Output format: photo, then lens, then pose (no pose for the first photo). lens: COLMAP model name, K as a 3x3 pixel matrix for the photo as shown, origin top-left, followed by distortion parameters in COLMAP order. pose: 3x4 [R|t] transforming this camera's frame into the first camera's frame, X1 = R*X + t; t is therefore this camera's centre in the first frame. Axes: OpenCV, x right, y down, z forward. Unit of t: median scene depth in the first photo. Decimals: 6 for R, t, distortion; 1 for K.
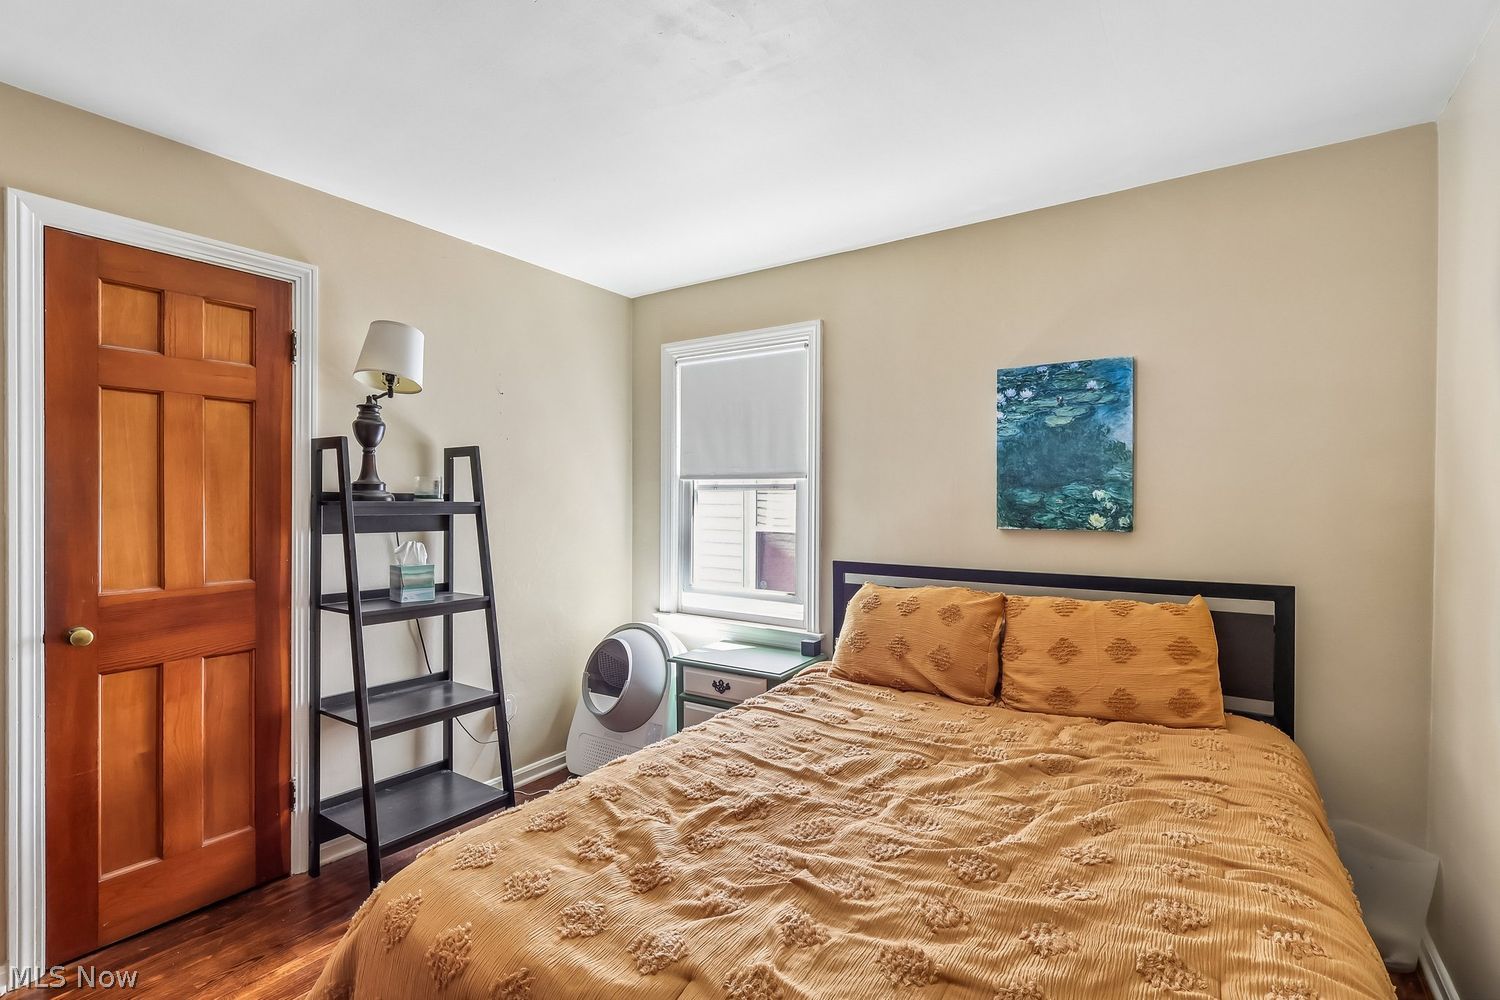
lens RADIAL K [[707.4, 0, 752.1], [0, 707.4, 502.7], [0, 0, 1]] dist [-0.003971, 0.001118]
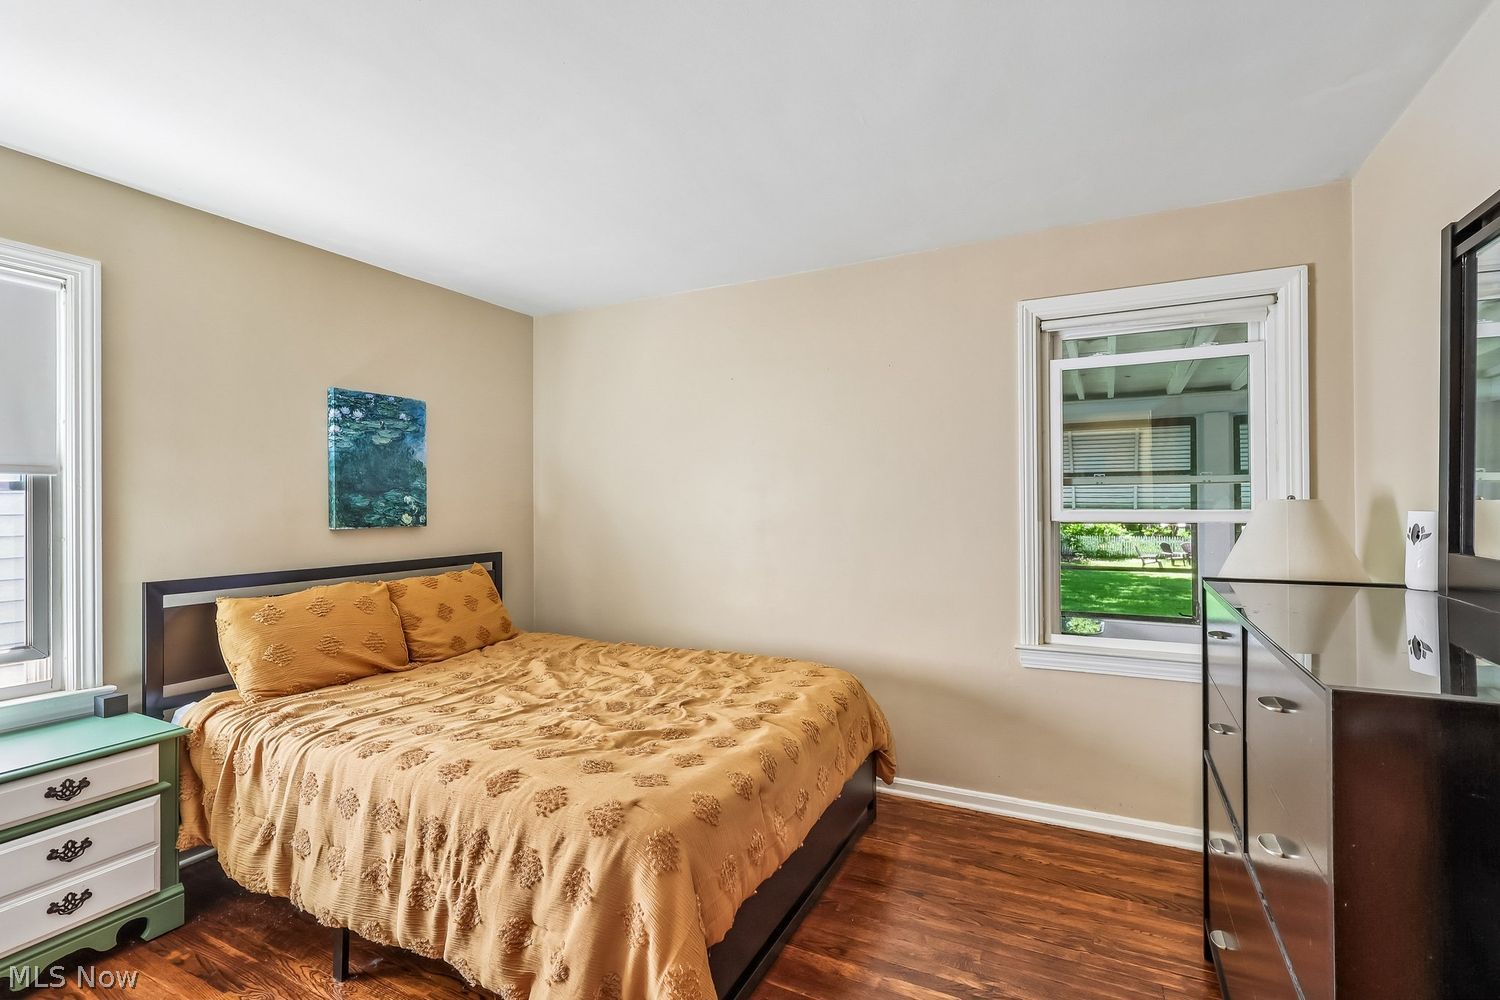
lens RADIAL K [[707.4, 0, 750.9], [0, 707.4, 499.3], [0, 0, 1]] dist [-0.003971, 0.001118]
pose [[-0.136248, 0.002427, 0.990672, -0.909798], [0.011583, 0.999933, -0.000857, -0.002841], [-0.990607, 0.011359, -0.136266, 0.531727]]
